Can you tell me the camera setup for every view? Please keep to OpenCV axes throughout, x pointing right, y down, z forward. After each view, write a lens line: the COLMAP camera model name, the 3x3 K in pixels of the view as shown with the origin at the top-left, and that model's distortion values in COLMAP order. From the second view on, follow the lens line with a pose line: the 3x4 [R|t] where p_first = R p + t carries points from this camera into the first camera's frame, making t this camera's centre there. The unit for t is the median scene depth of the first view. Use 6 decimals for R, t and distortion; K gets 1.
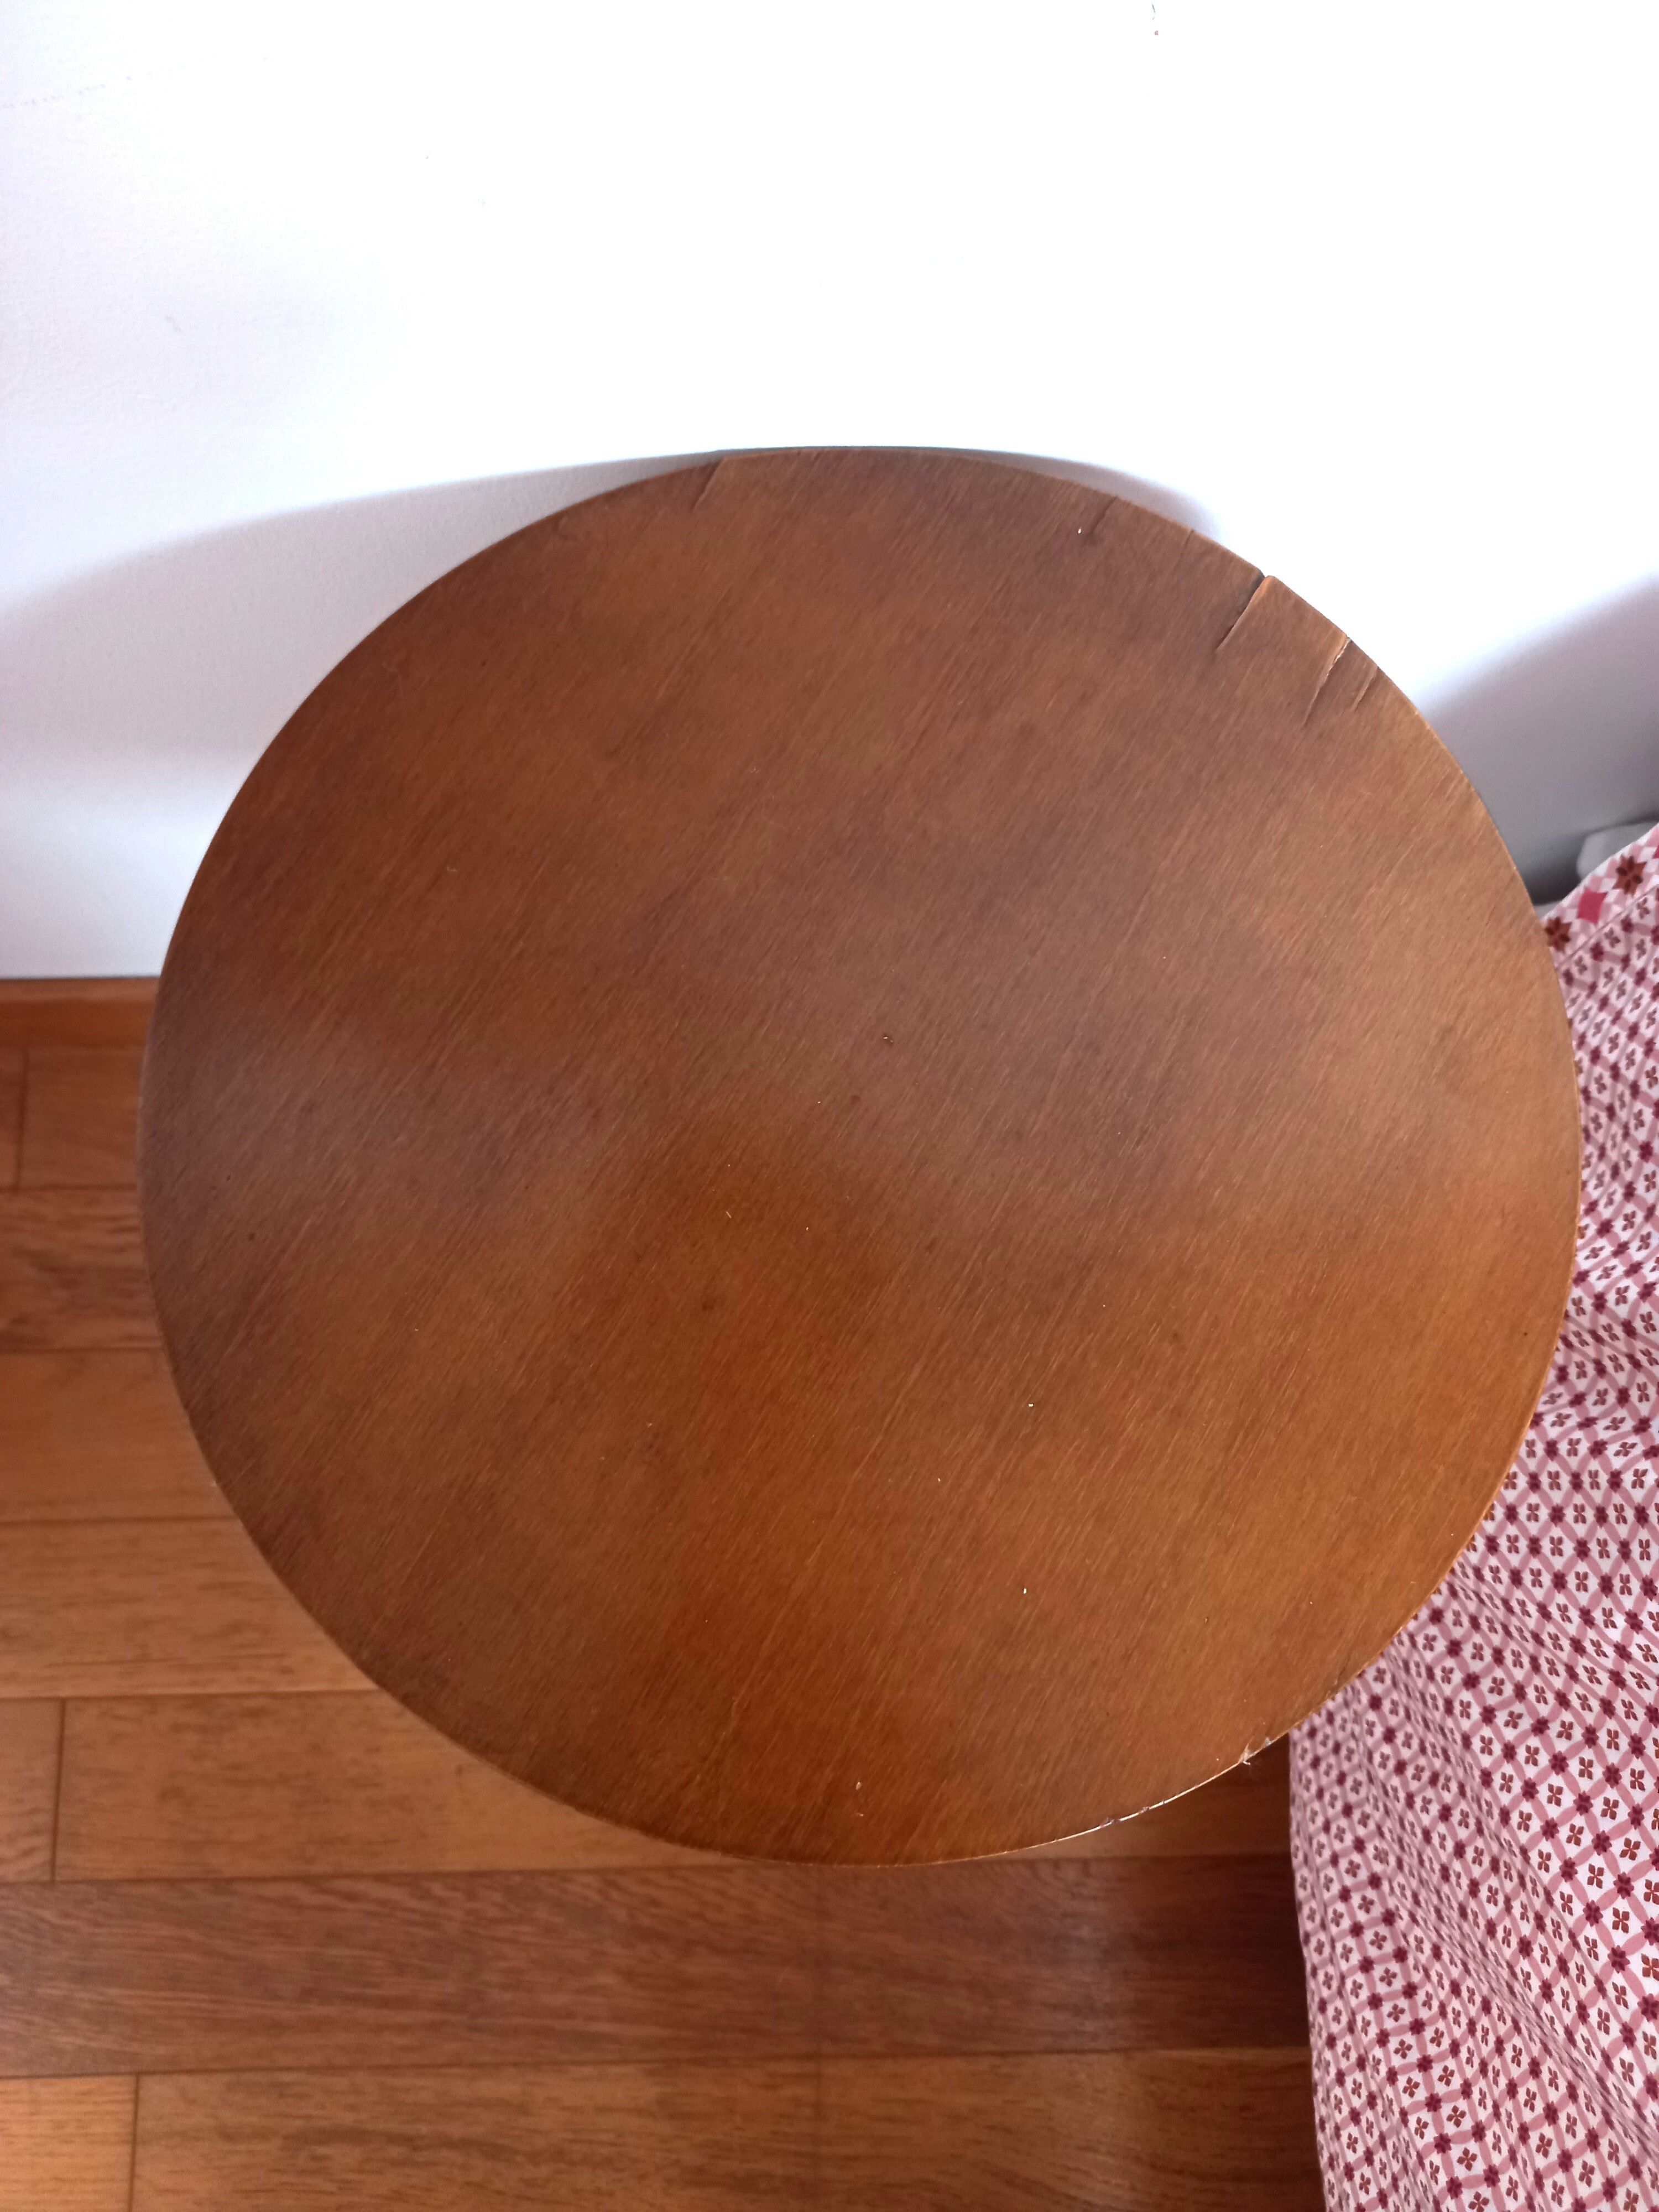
lens RADIAL K [[1587.5, 0, 793.5], [0, 1587.5, 1079.6], [0, 0, 1]] dist [0.024328, -0.000821]
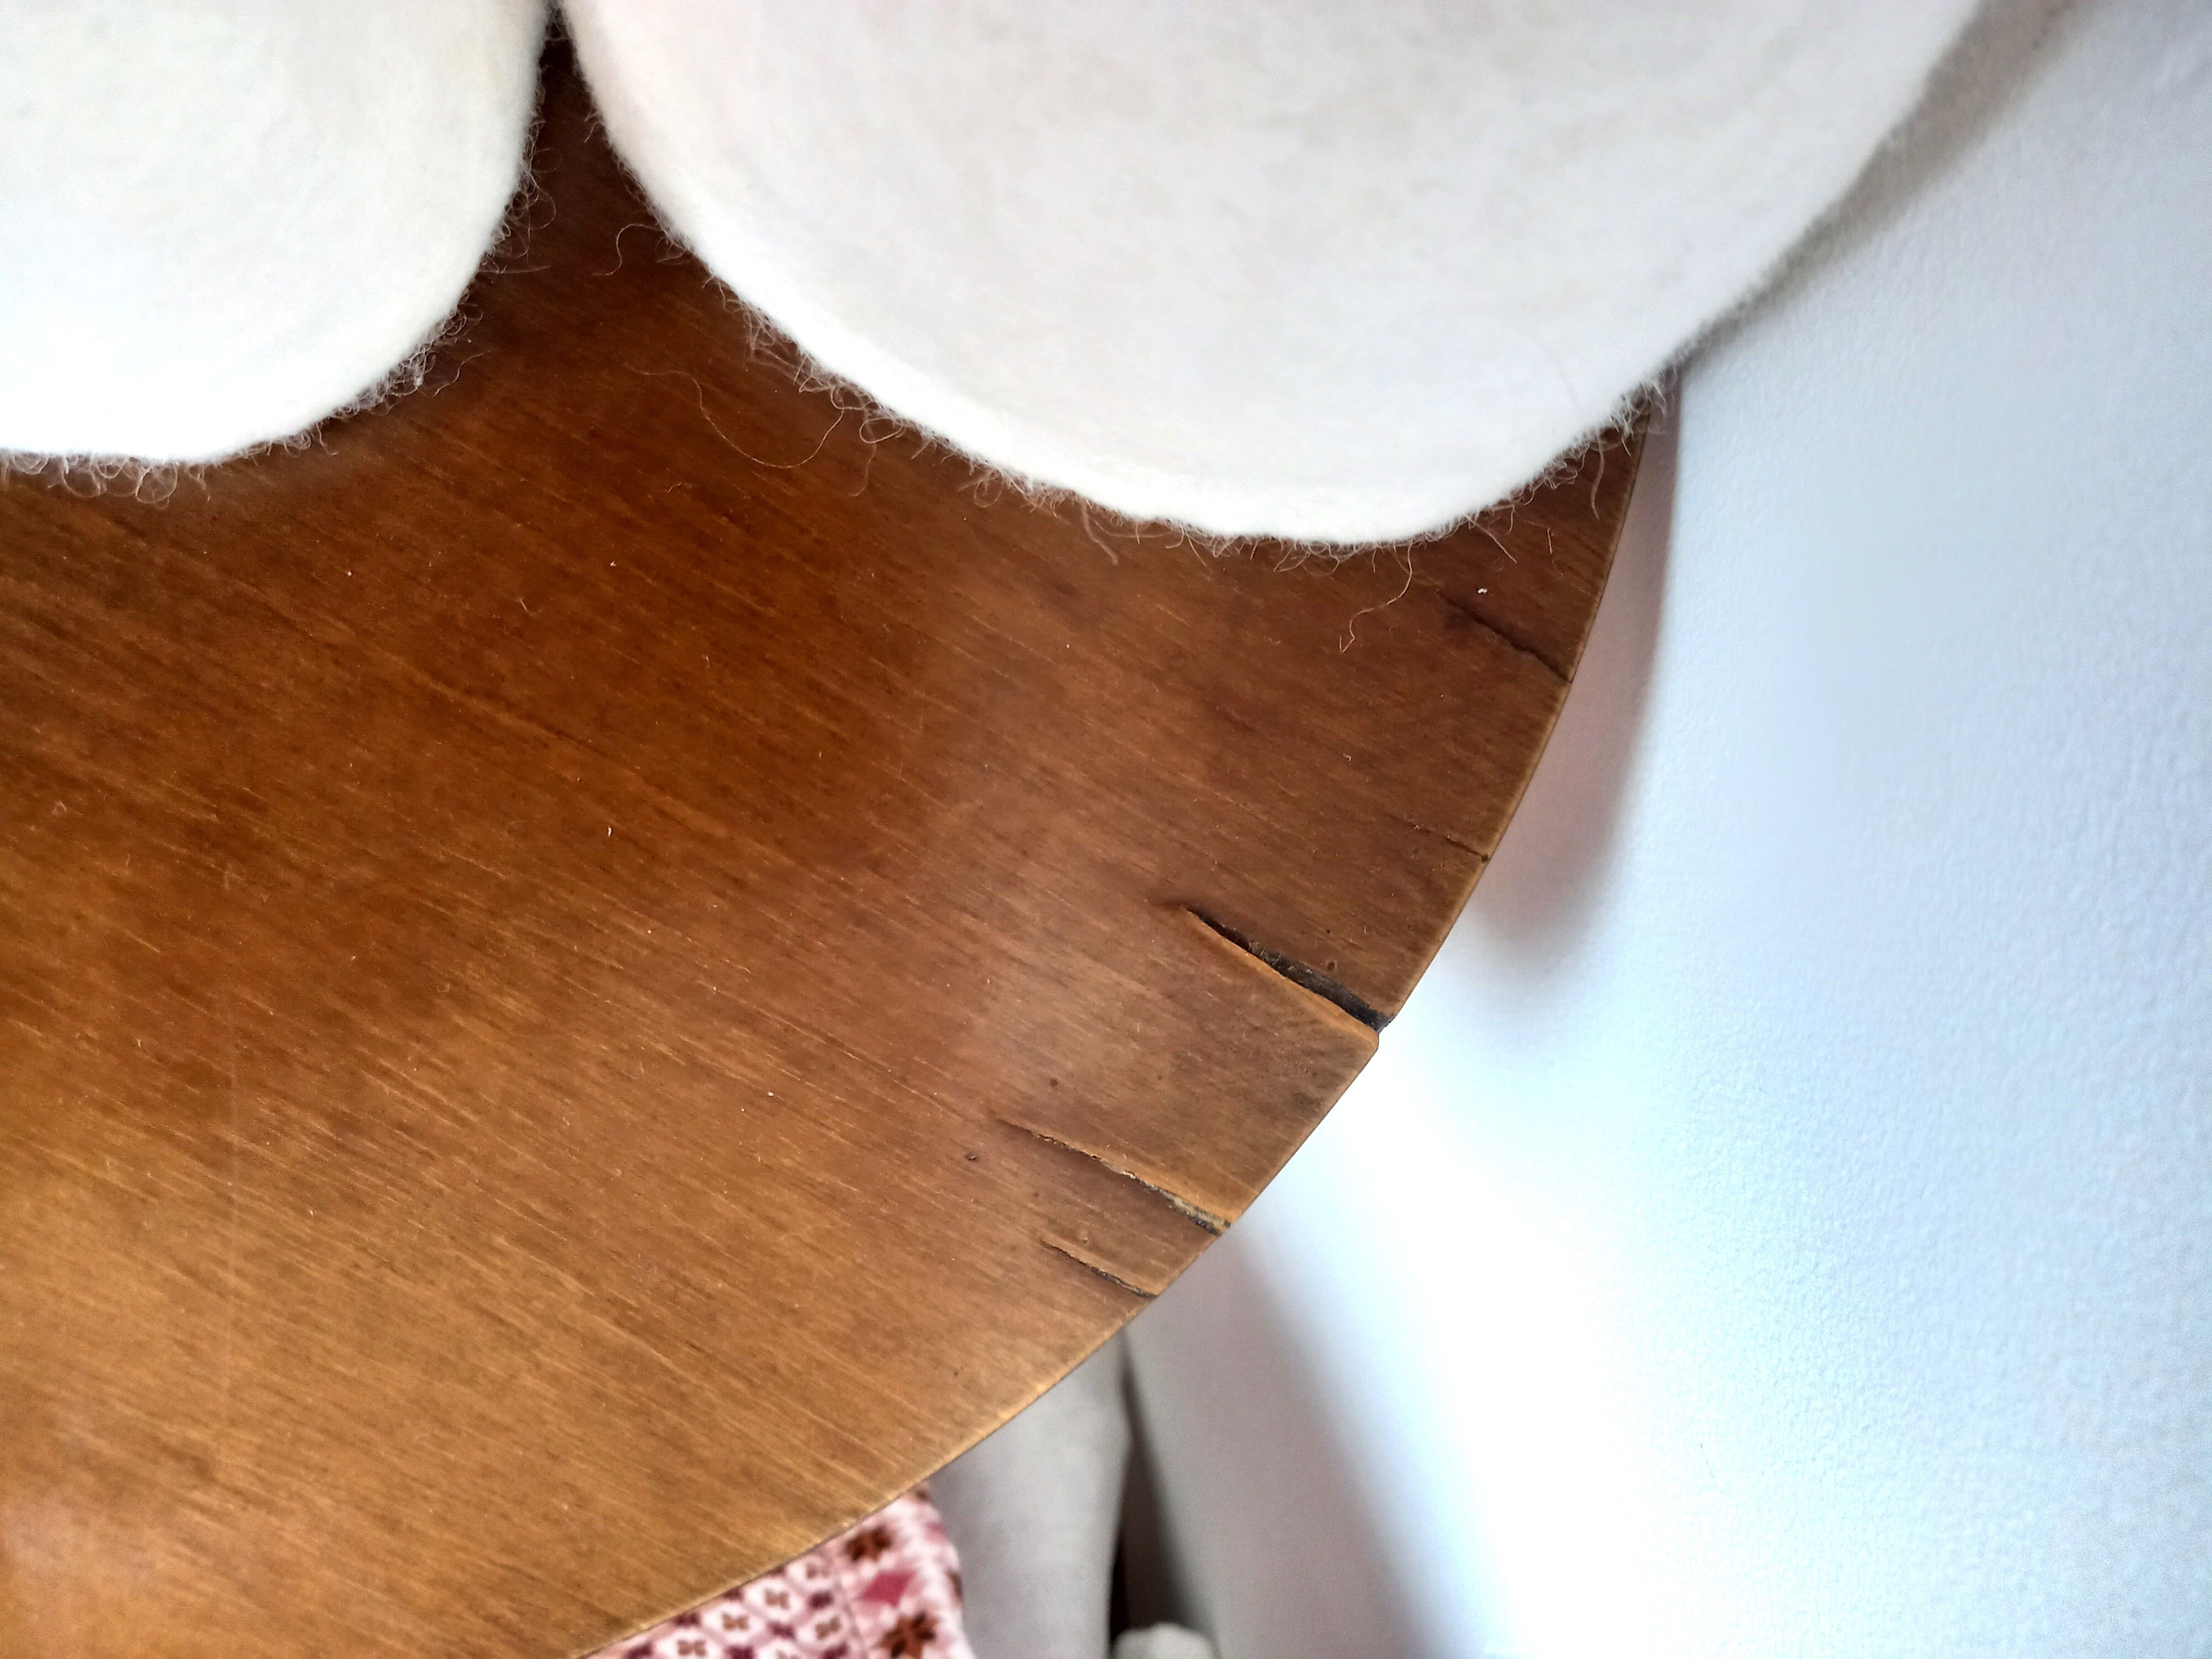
lens RADIAL K [[1612.2, 0, 1105.9], [0, 1612.2, 830.4], [0, 0, 1]] dist [-0.006337, -0.004105]
pose [[0.026584, 0.999232, 0.028781, 0.166015], [-0.998476, 0.025149, 0.049129, -0.192887], [0.048367, -0.030043, 0.998378, 0.416106]]
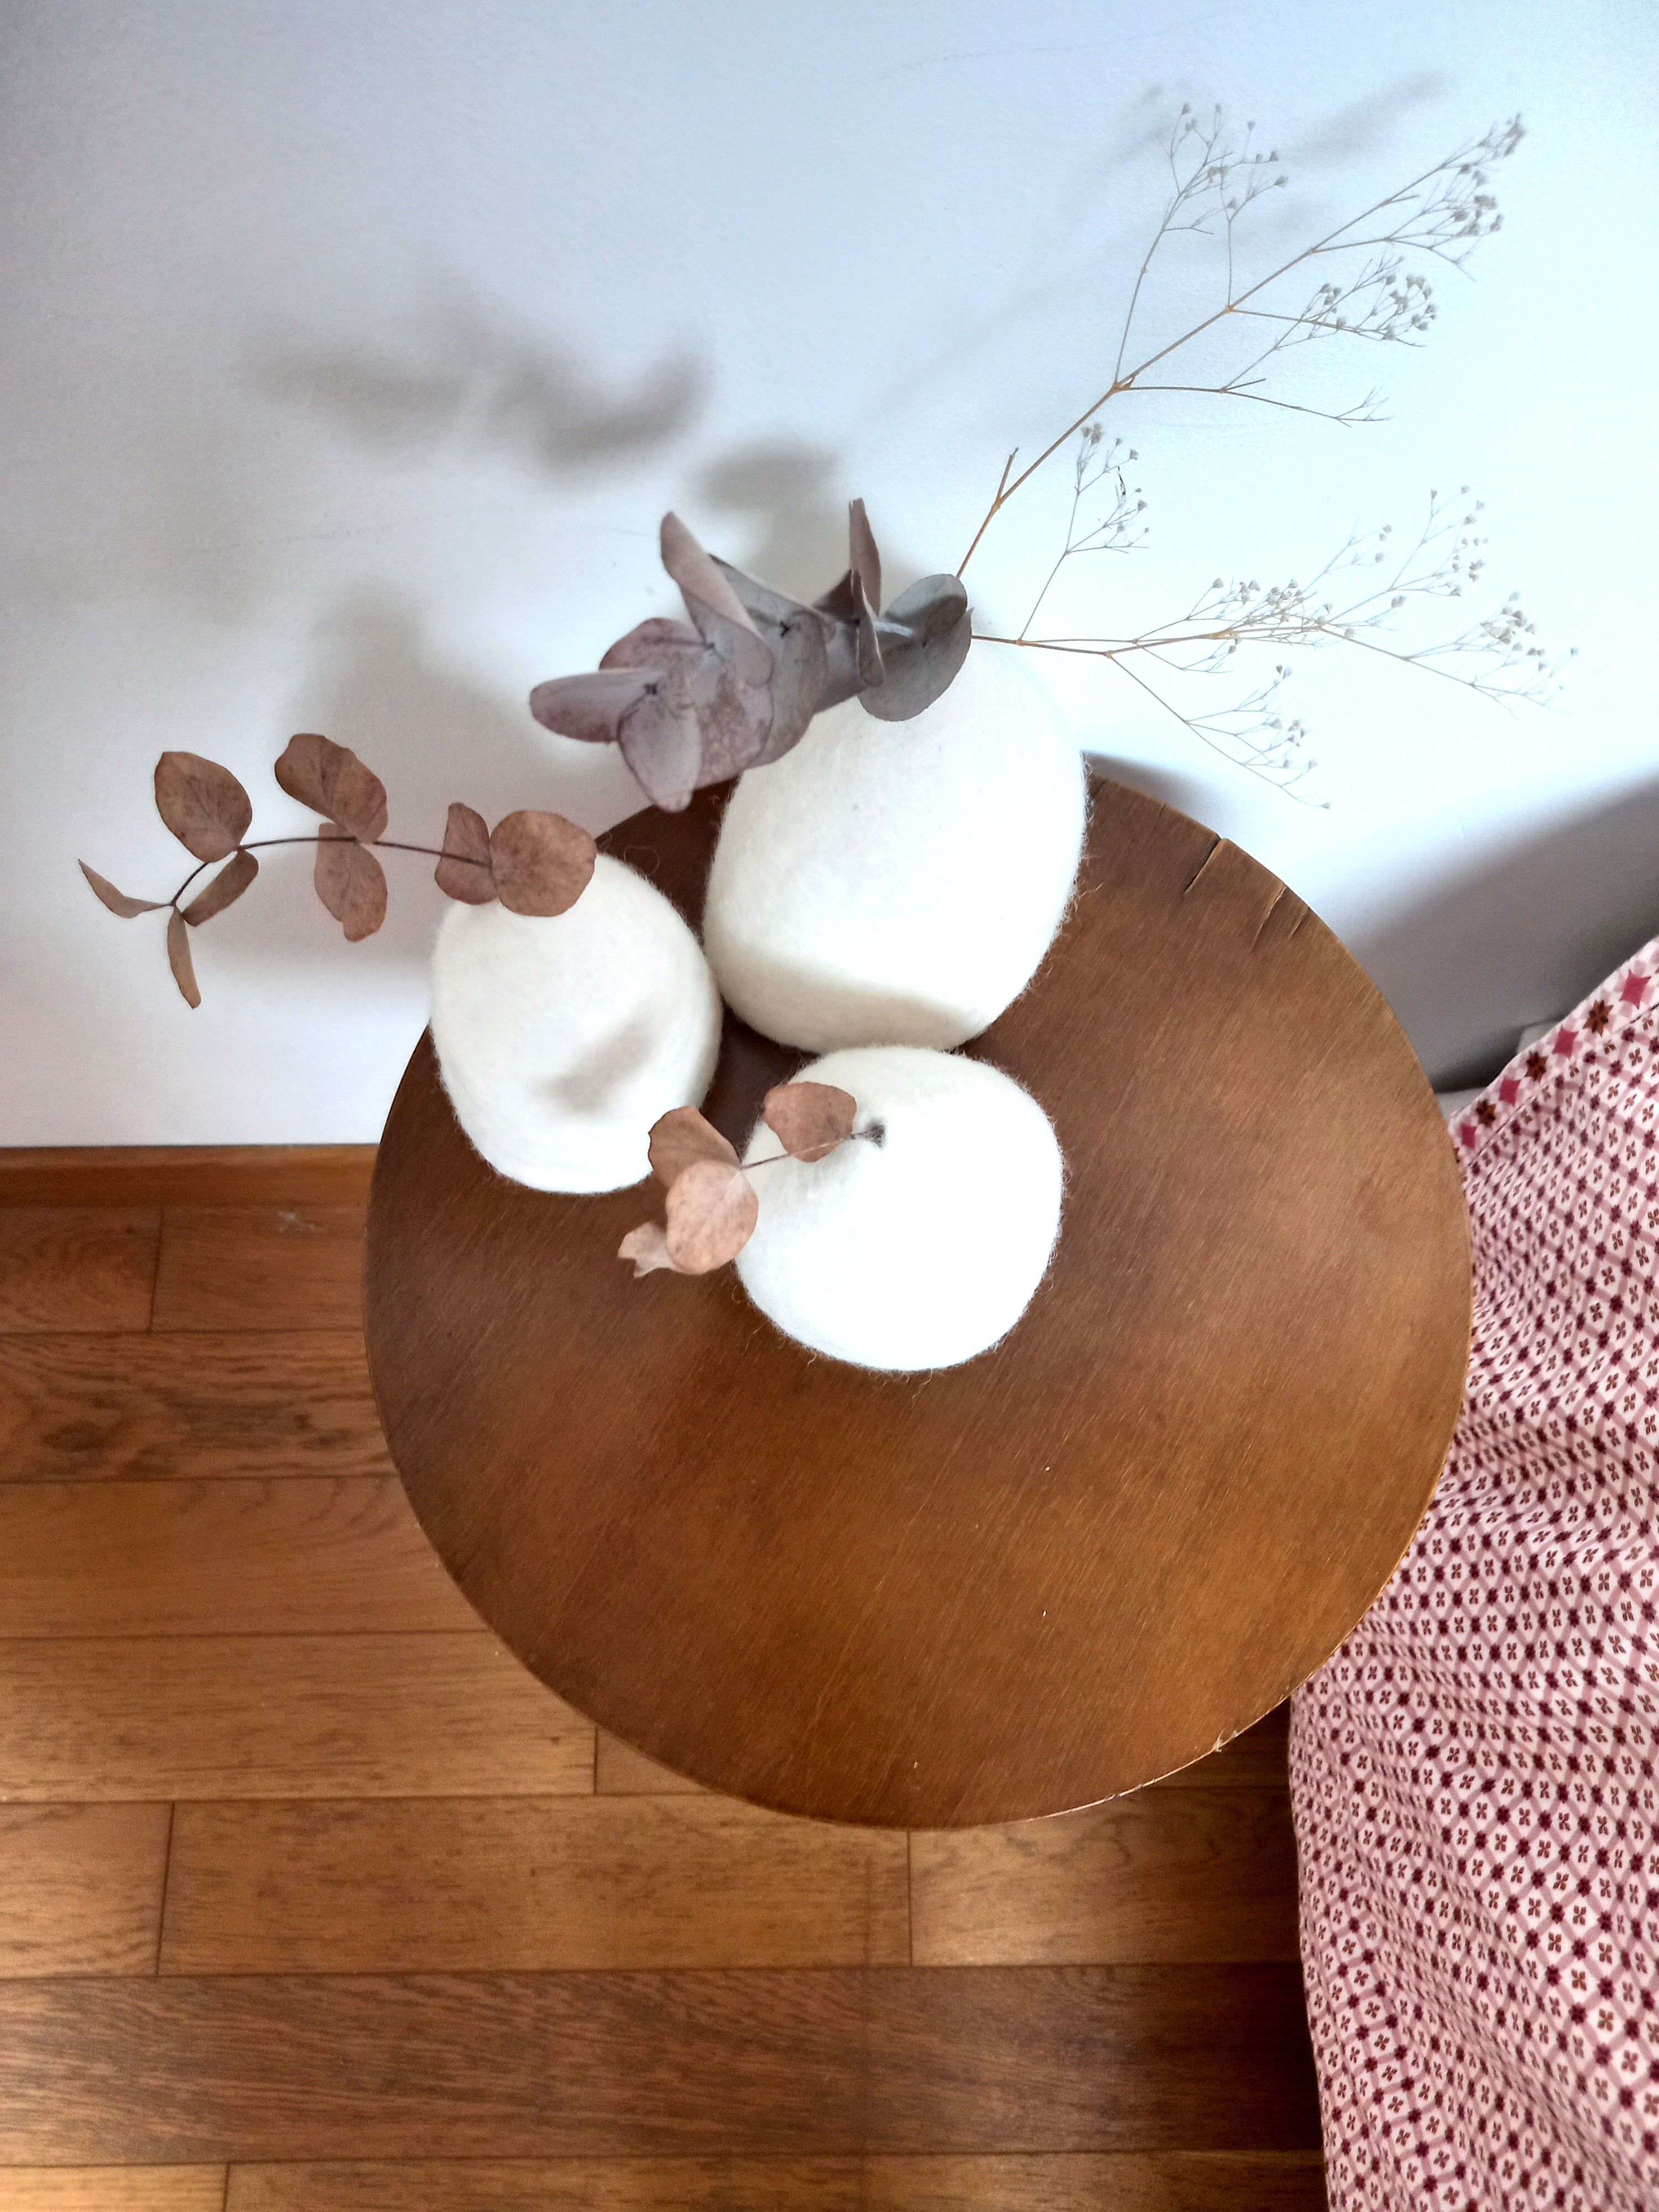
lens RADIAL K [[1587.5, 0, 793.5], [0, 1587.5, 1079.6], [0, 0, 1]] dist [0.024328, -0.000821]
pose [[0.999854, 0.006657, -0.015740, -0.025539], [-0.008414, 0.993405, -0.114353, 0.025831], [0.014875, 0.114469, 0.993315, -0.210814]]
